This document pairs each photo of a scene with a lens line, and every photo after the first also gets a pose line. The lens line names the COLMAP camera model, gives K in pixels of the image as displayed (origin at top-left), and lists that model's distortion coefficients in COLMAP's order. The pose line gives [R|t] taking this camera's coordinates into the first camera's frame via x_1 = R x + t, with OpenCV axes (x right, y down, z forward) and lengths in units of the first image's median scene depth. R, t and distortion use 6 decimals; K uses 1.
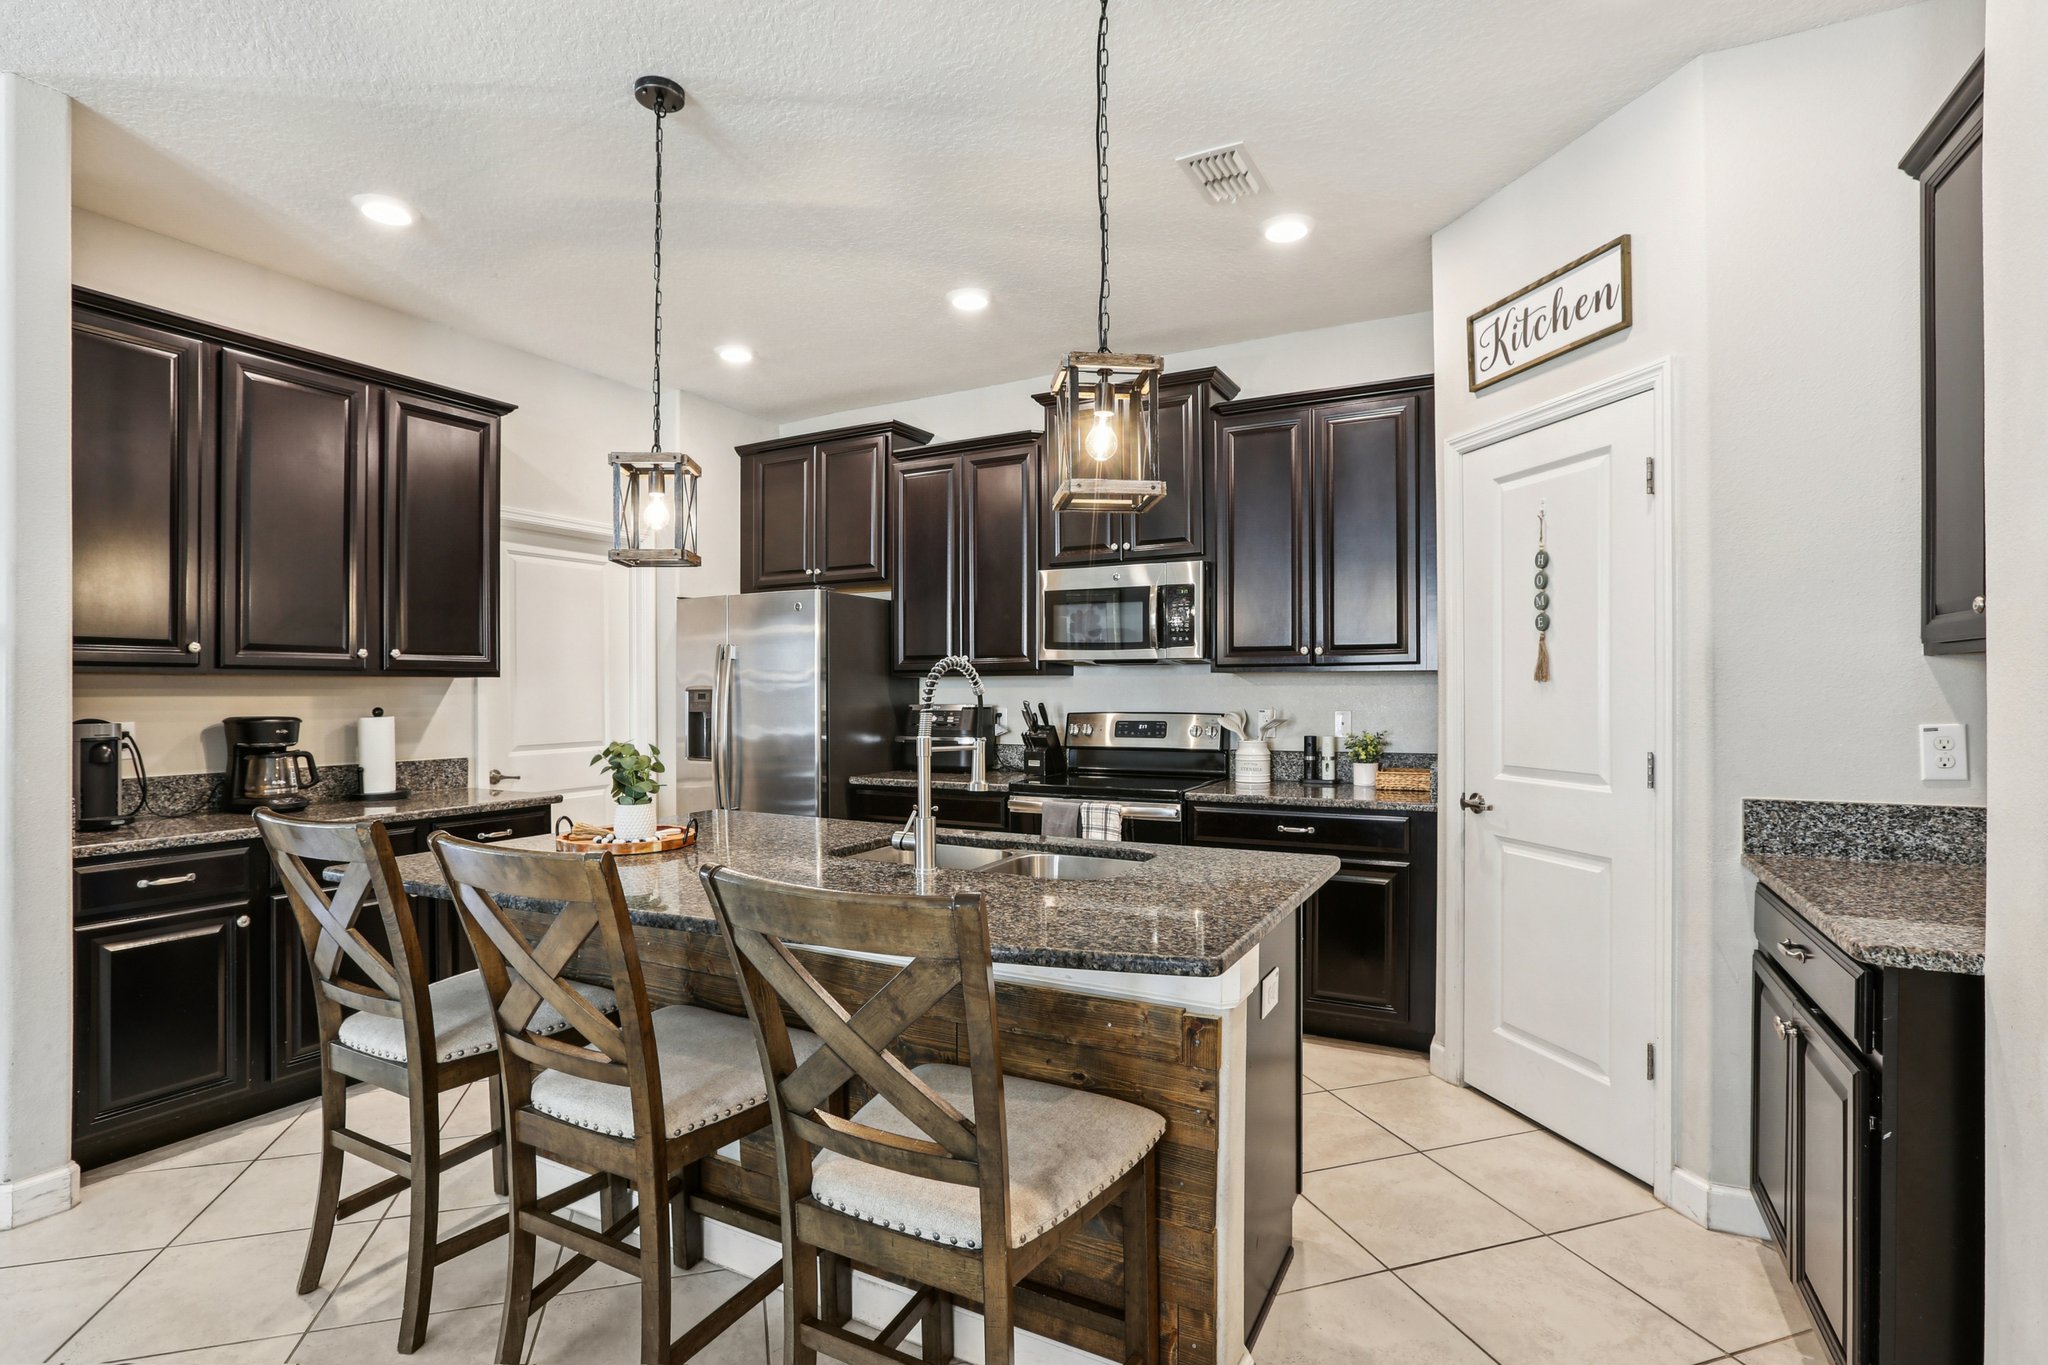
lens RADIAL K [[995.3, 0, 989.7], [0, 995.3, 688.3], [0, 0, 1]] dist [-0.040685, 0.014189]
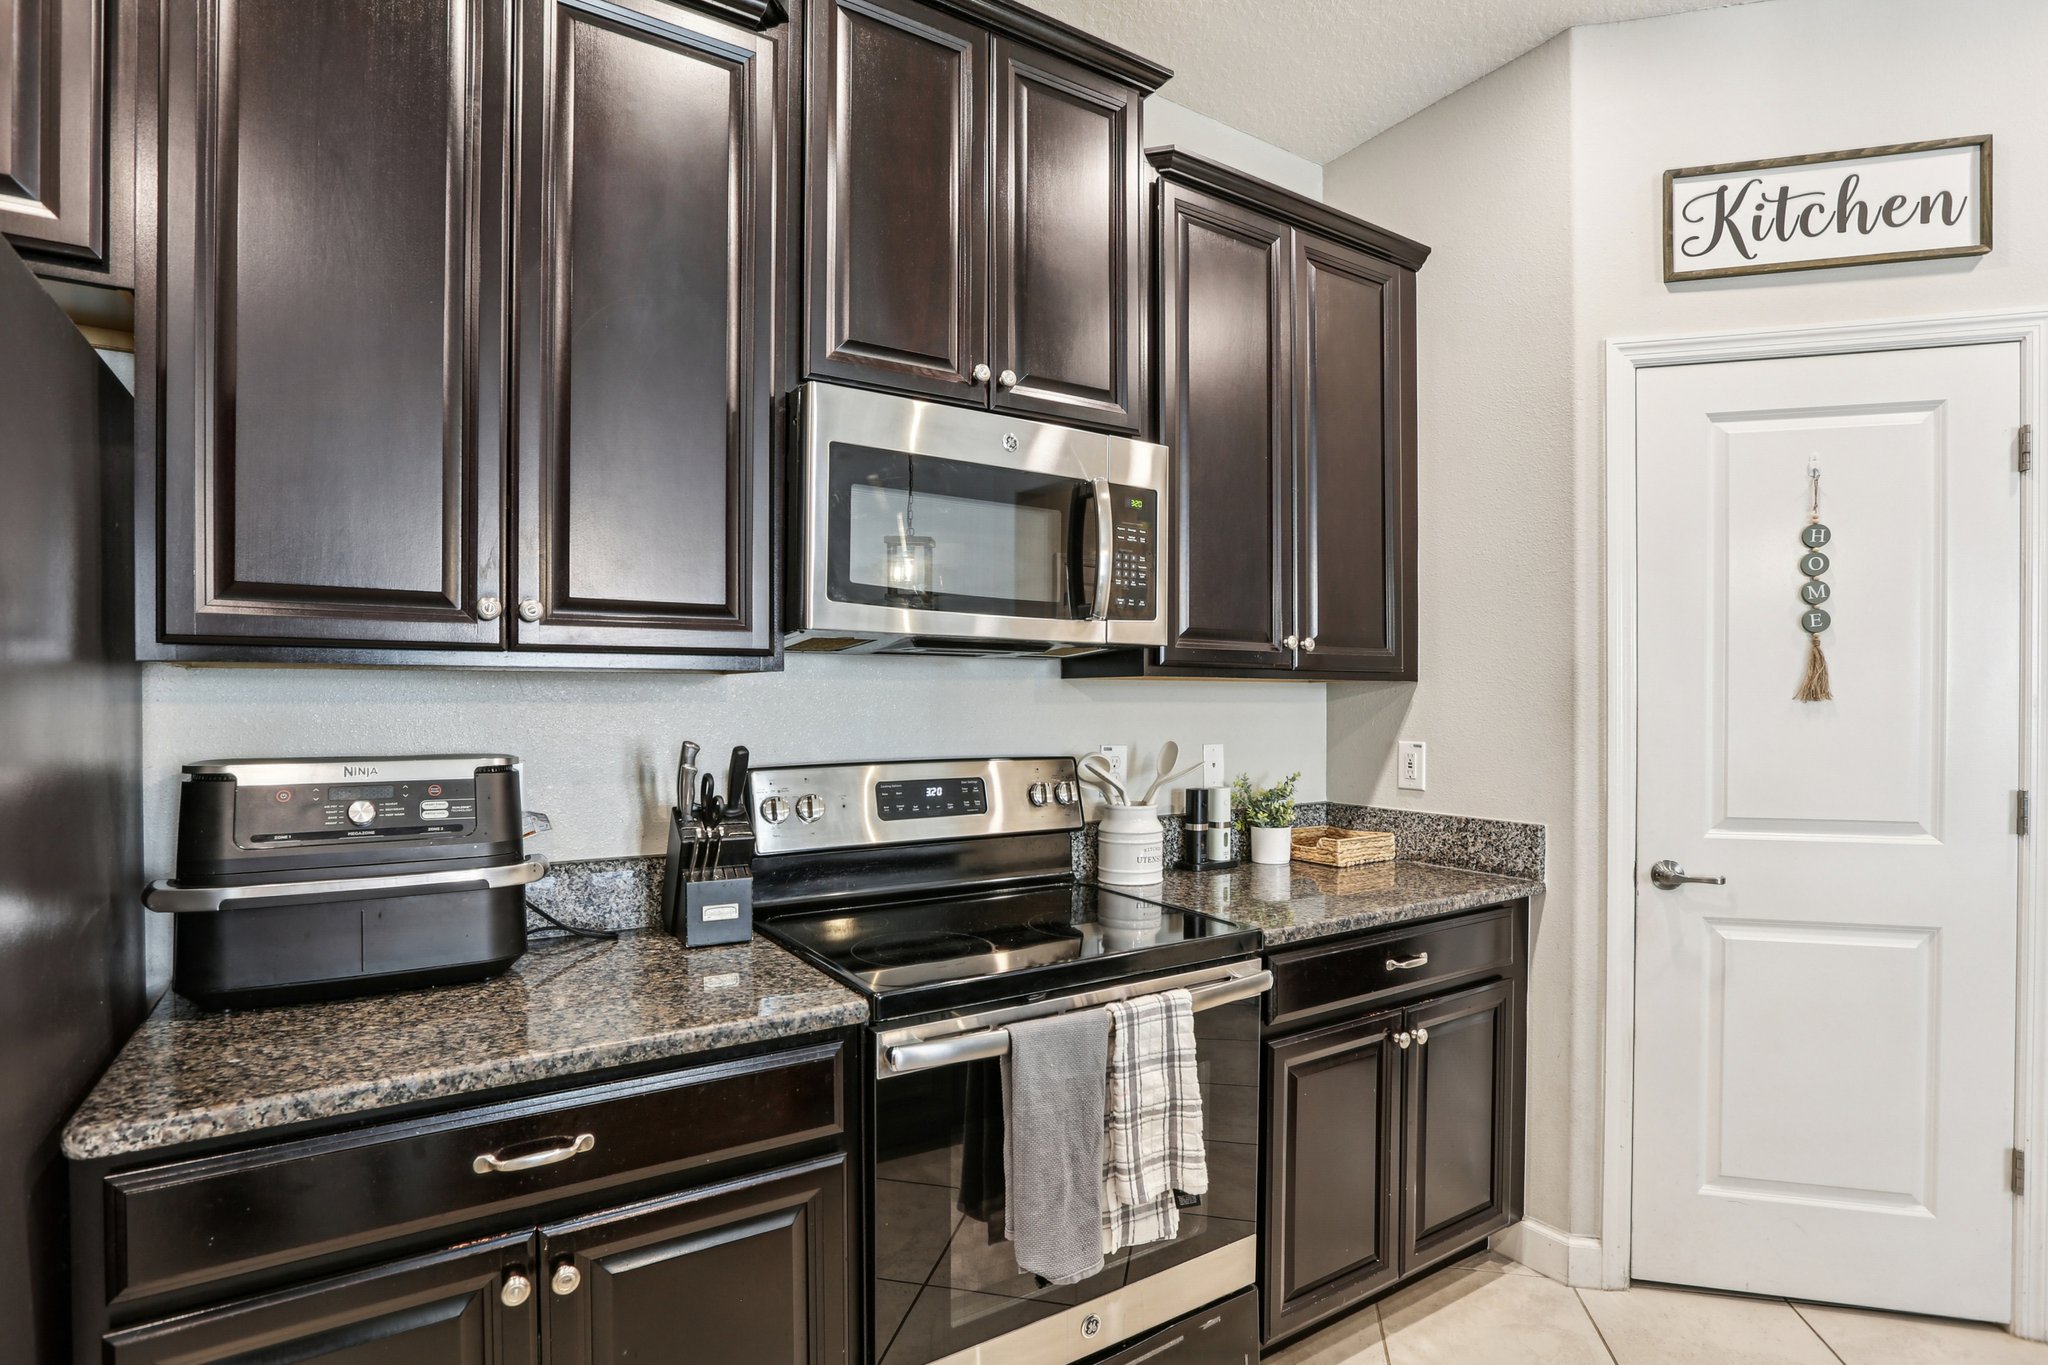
lens RADIAL K [[1033.7, 0, 1029.8], [0, 1033.7, 710.5], [0, 0, 1]] dist [-0.045742, 0.018438]
pose [[0.459281, -0.003924, 0.888282, -0.272426], [-0.004125, 0.999970, 0.006551, -0.001630], [-0.888281, -0.006673, 0.459251, 0.838874]]
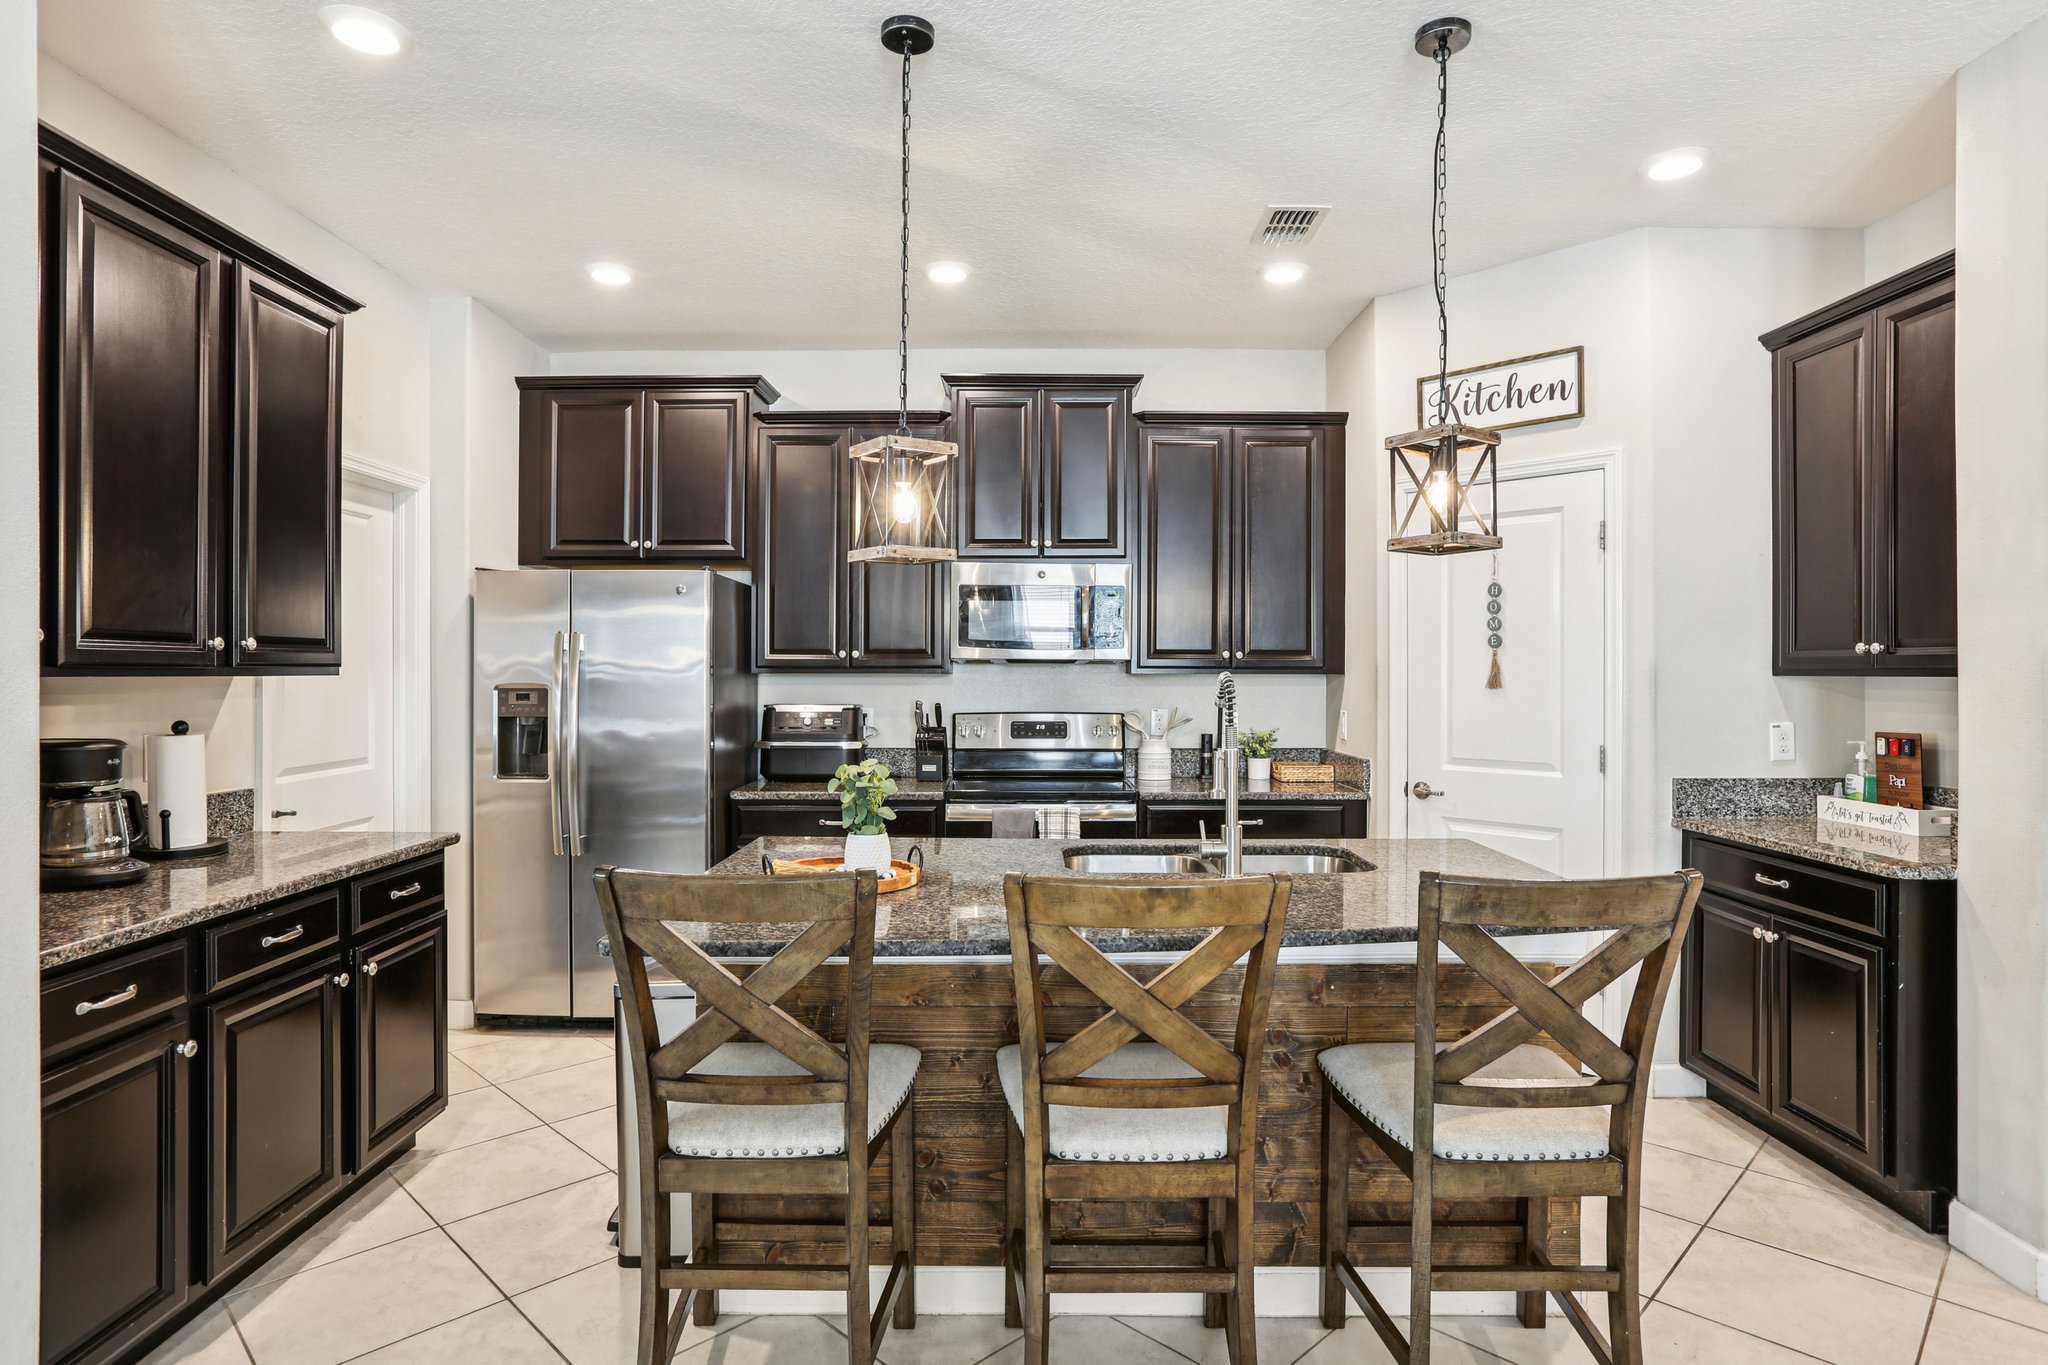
lens RADIAL K [[1149.1, 0, 1008.4], [0, 1149.1, 666.8], [0, 0, 1]] dist [-0.029596, 0.007015]
pose [[0.875354, 0.007543, 0.483425, -0.473383], [-0.006401, 0.999971, -0.004011, -0.017937], [-0.483441, 0.000417, 0.875377, 0.029164]]
